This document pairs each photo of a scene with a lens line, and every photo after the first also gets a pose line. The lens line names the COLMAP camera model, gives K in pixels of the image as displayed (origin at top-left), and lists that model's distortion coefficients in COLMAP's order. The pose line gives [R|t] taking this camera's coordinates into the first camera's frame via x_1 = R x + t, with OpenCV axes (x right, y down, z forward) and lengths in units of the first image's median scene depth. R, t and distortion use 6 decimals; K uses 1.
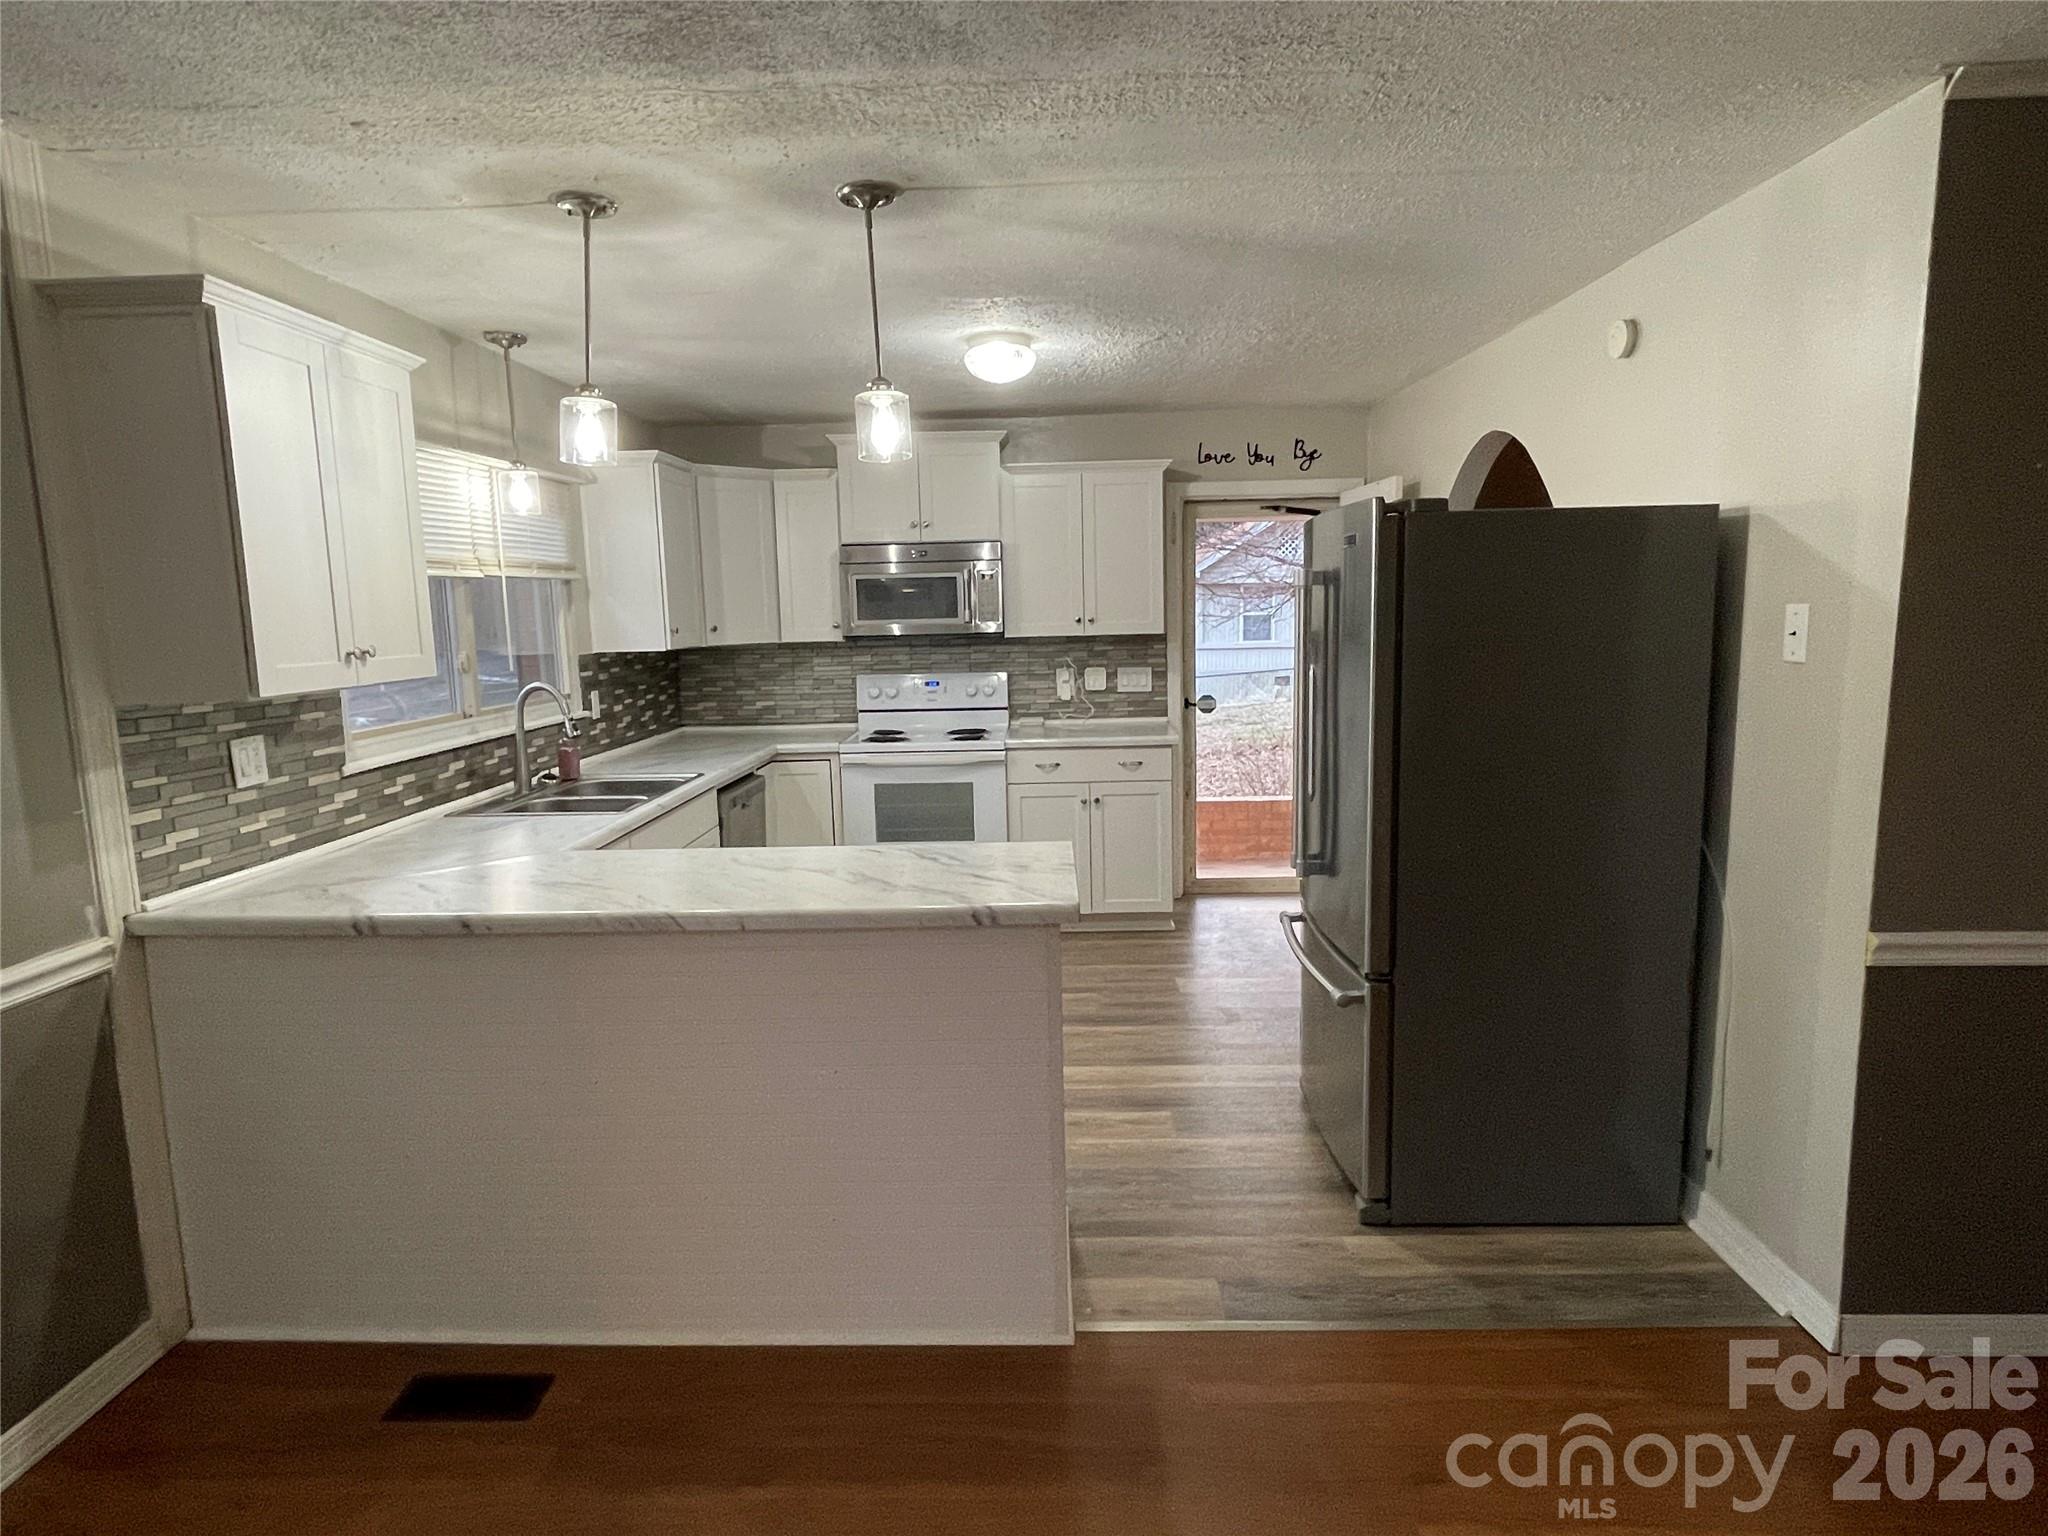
lens RADIAL K [[1167.3, 0, 1019.5], [0, 1167.3, 767.9], [0, 0, 1]] dist [0.002367, -0.005527]
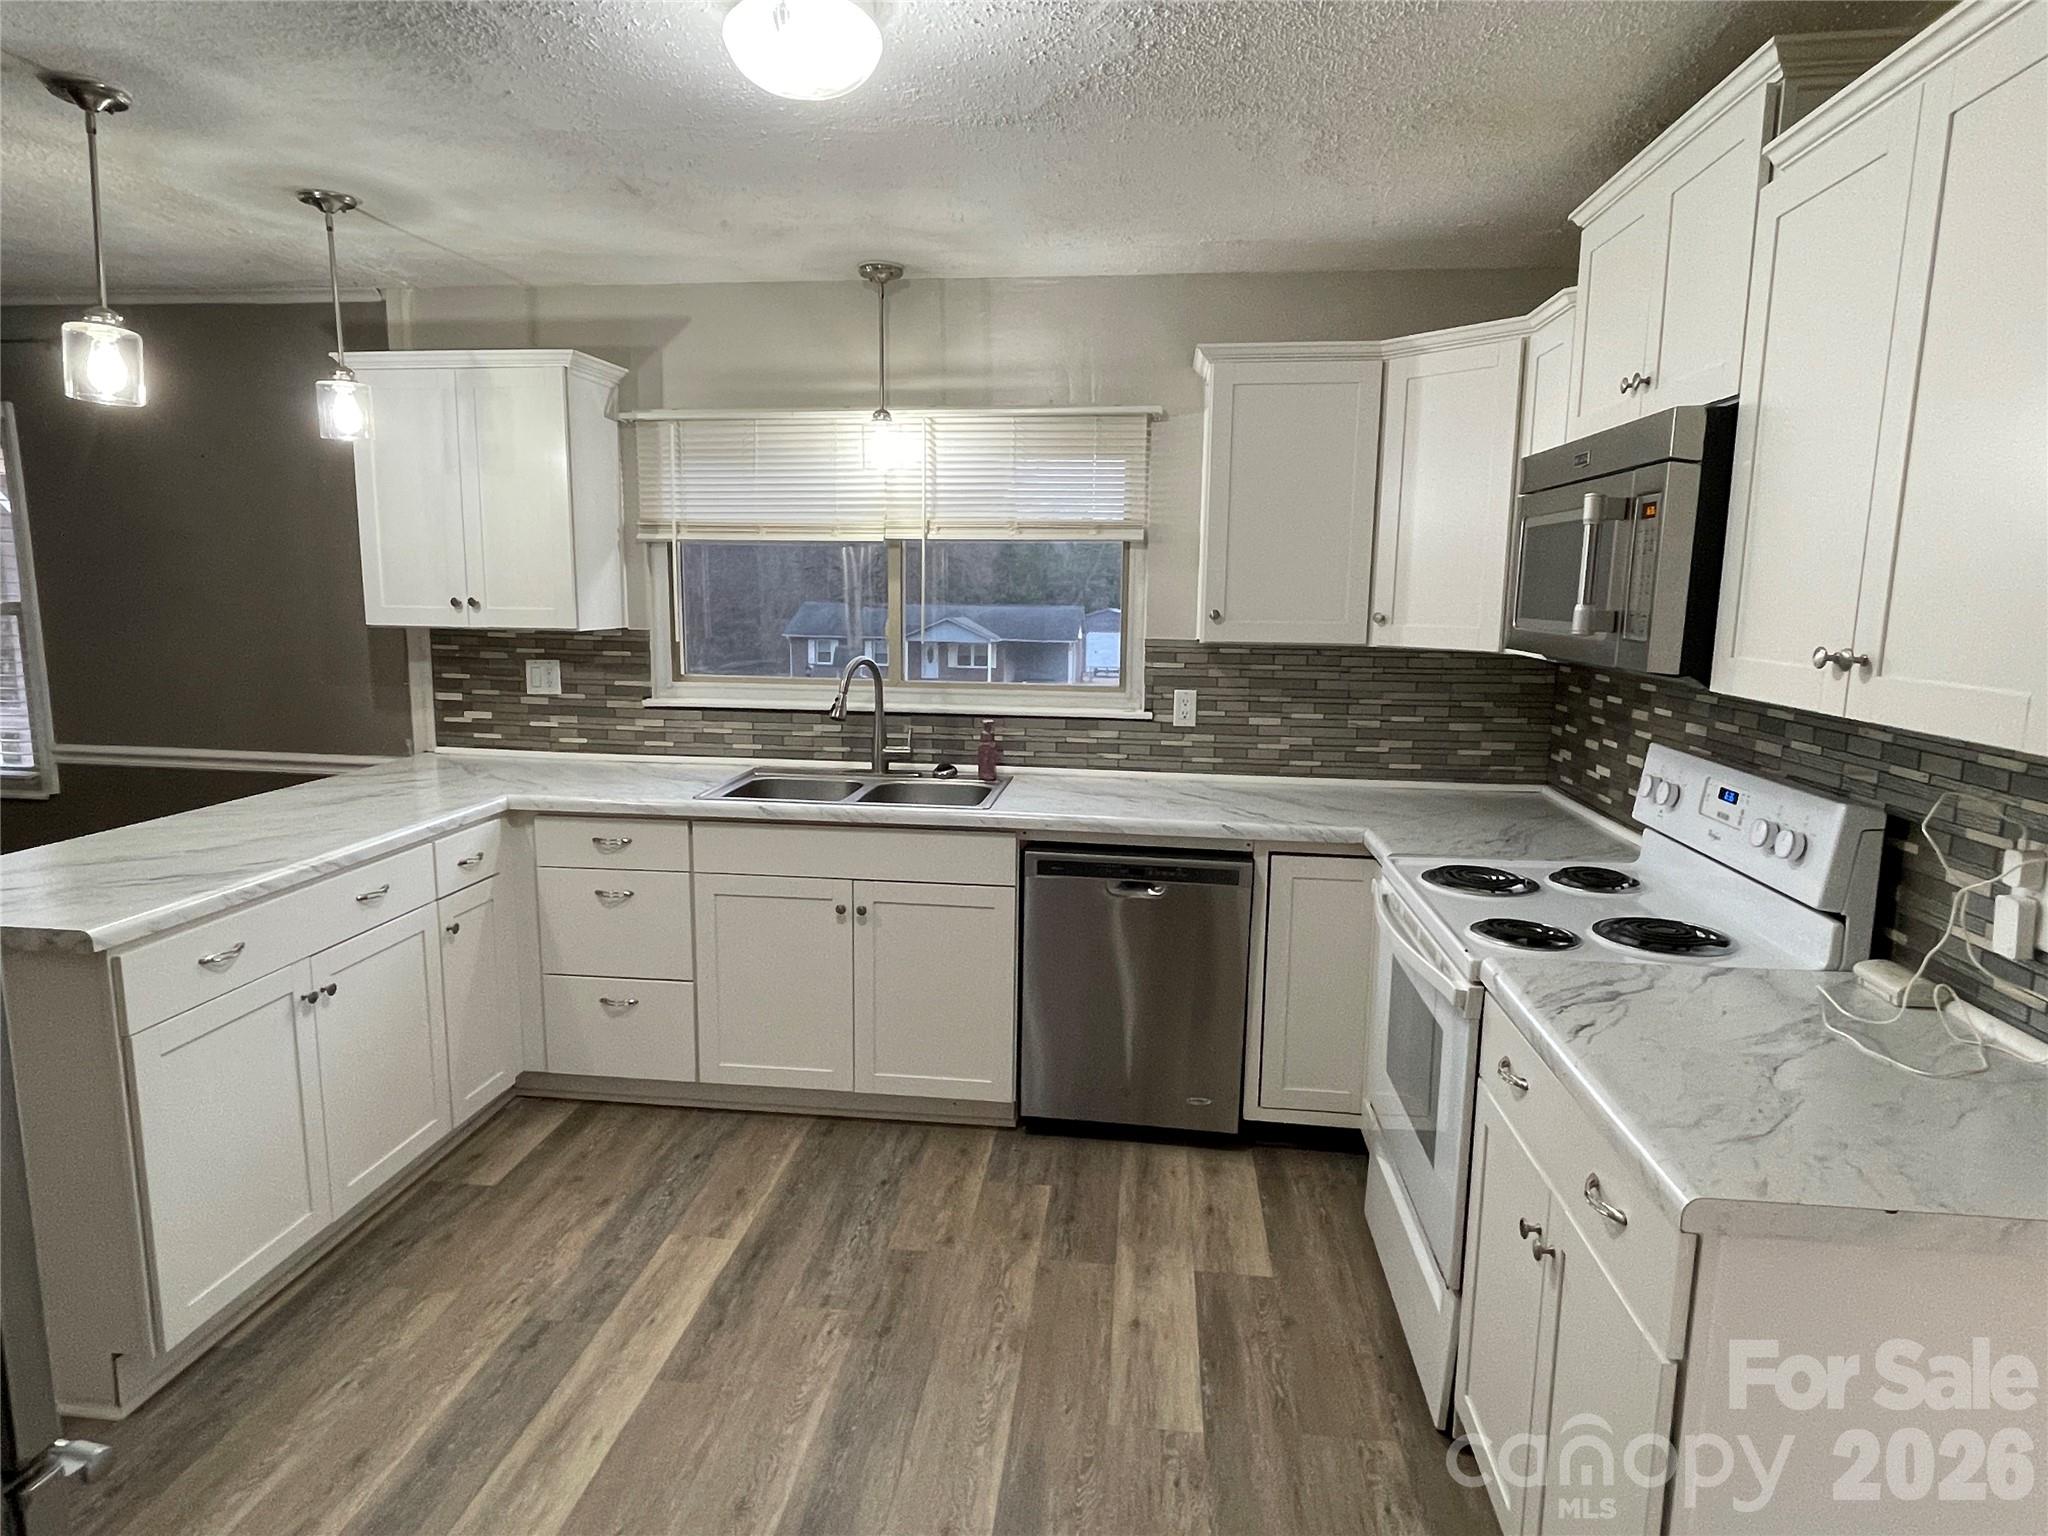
lens RADIAL K [[1167.3, 0, 1023.3], [0, 1167.3, 765.9], [0, 0, 1]] dist [0.002367, -0.005527]
pose [[-0.089711, 0.178425, -0.979855, 0.504968], [-0.149304, 0.970296, 0.190354, -0.189328], [0.984713, 0.163373, -0.060407, 1.238130]]
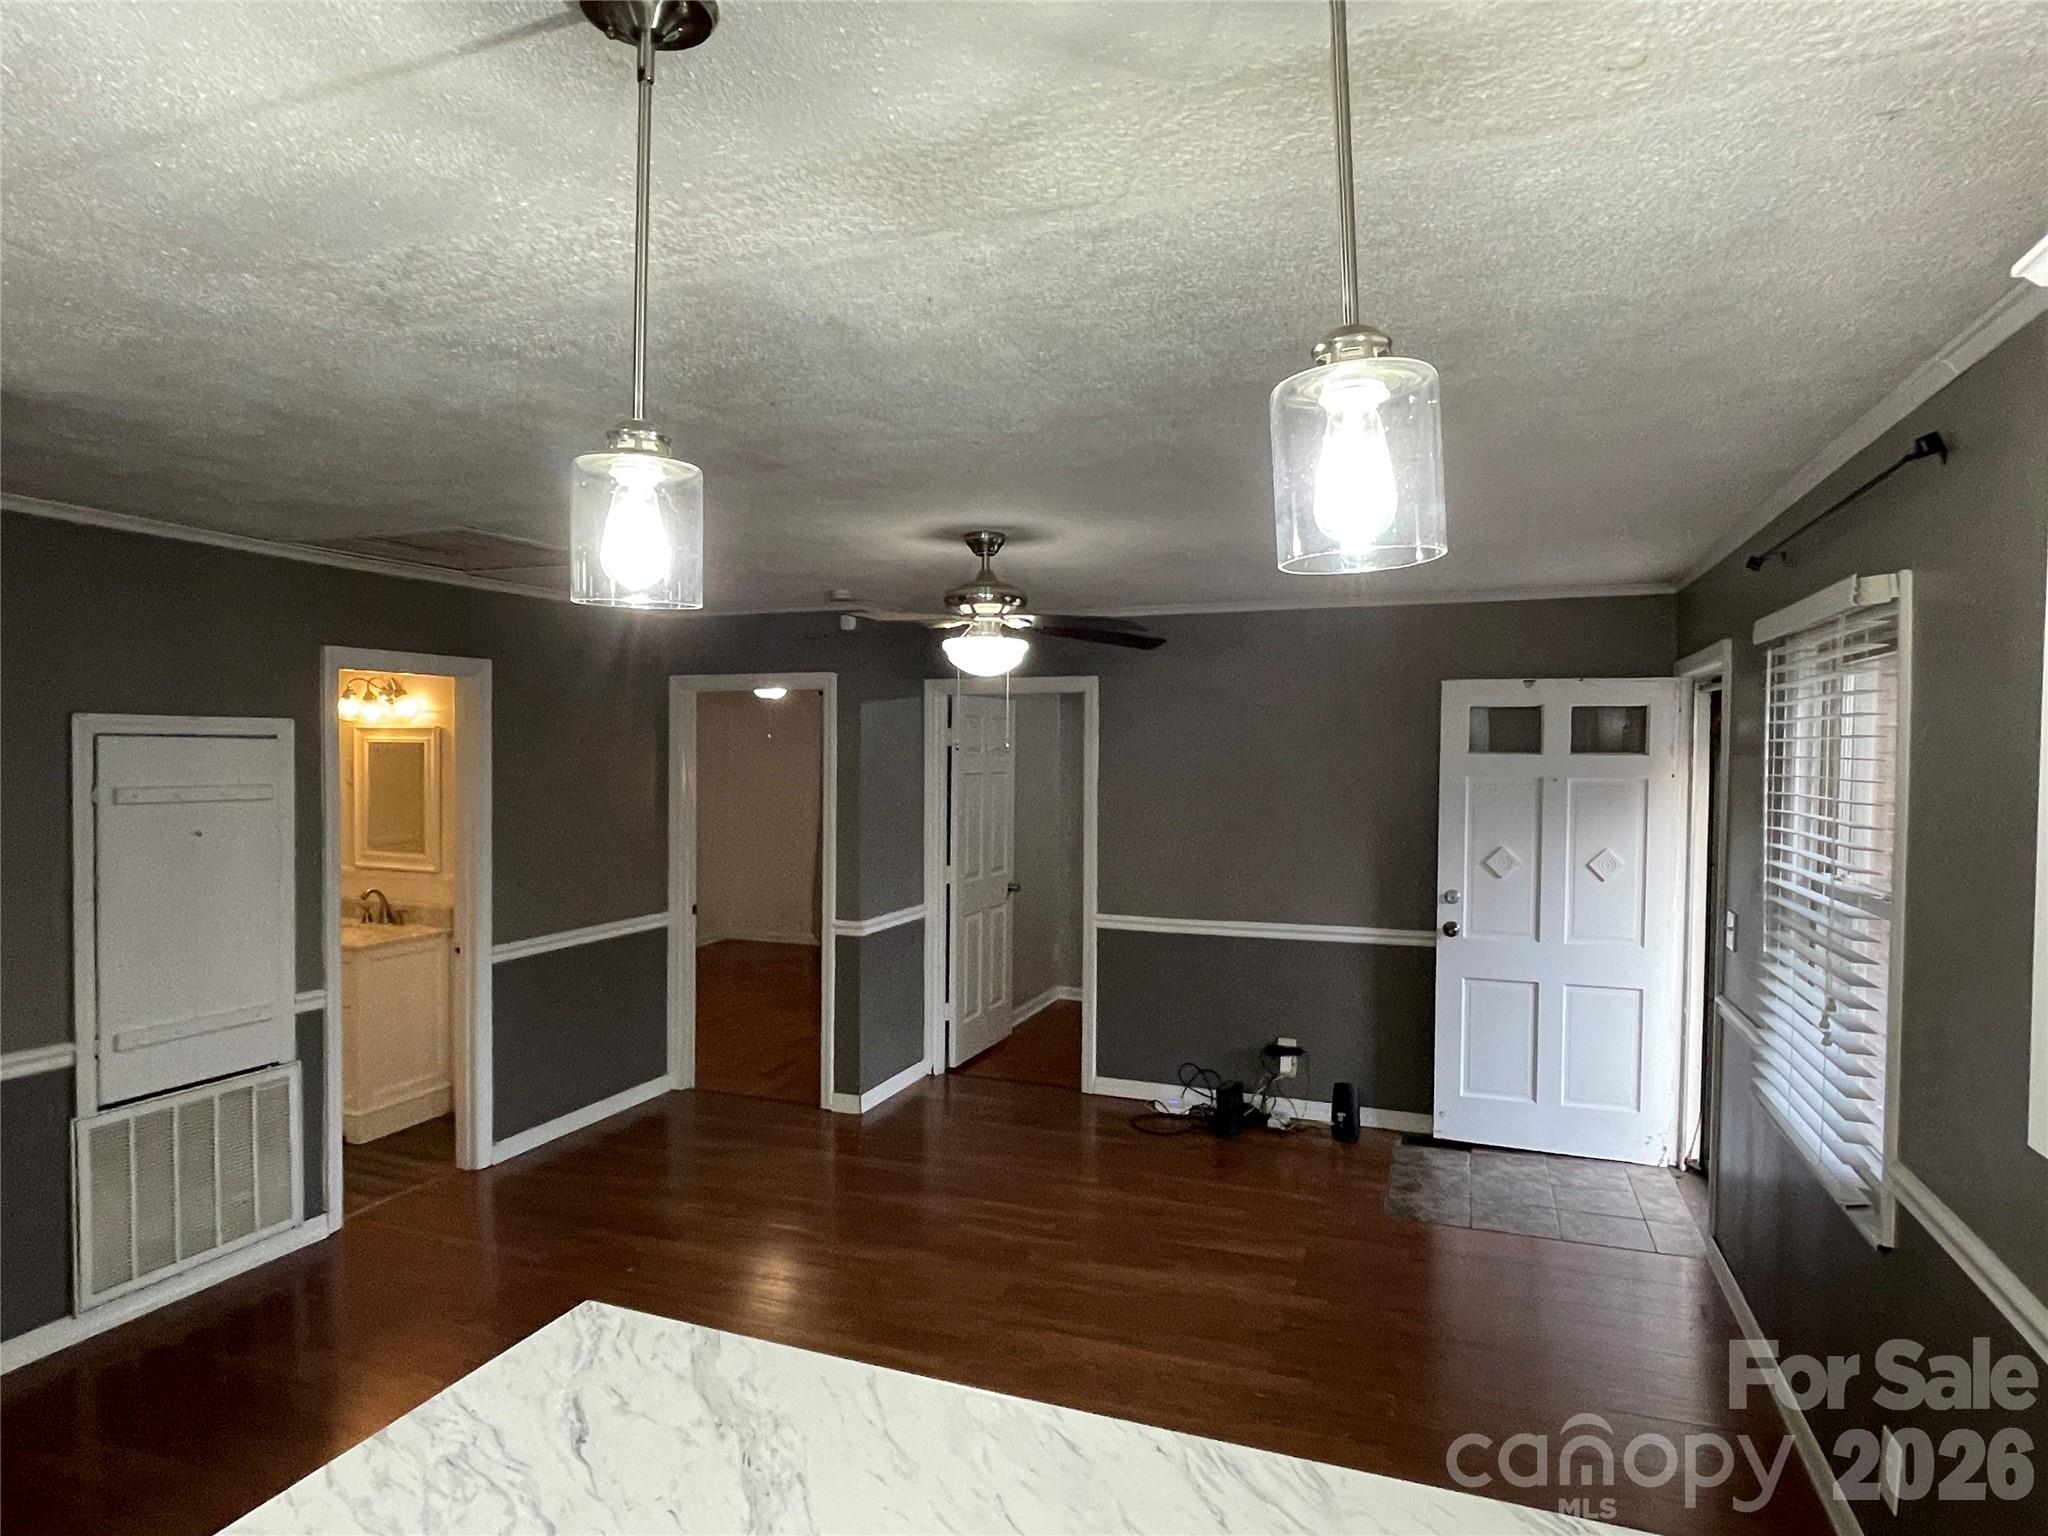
lens RADIAL K [[1167.3, 0, 1014.2], [0, 1167.3, 777.4], [0, 0, 1]] dist [0.002367, -0.005527]
pose [[-0.941455, 0.008637, 0.337027, -0.274351], [0.060824, 0.987619, 0.144598, -0.178810], [-0.331605, 0.156632, -0.930325, 0.960962]]
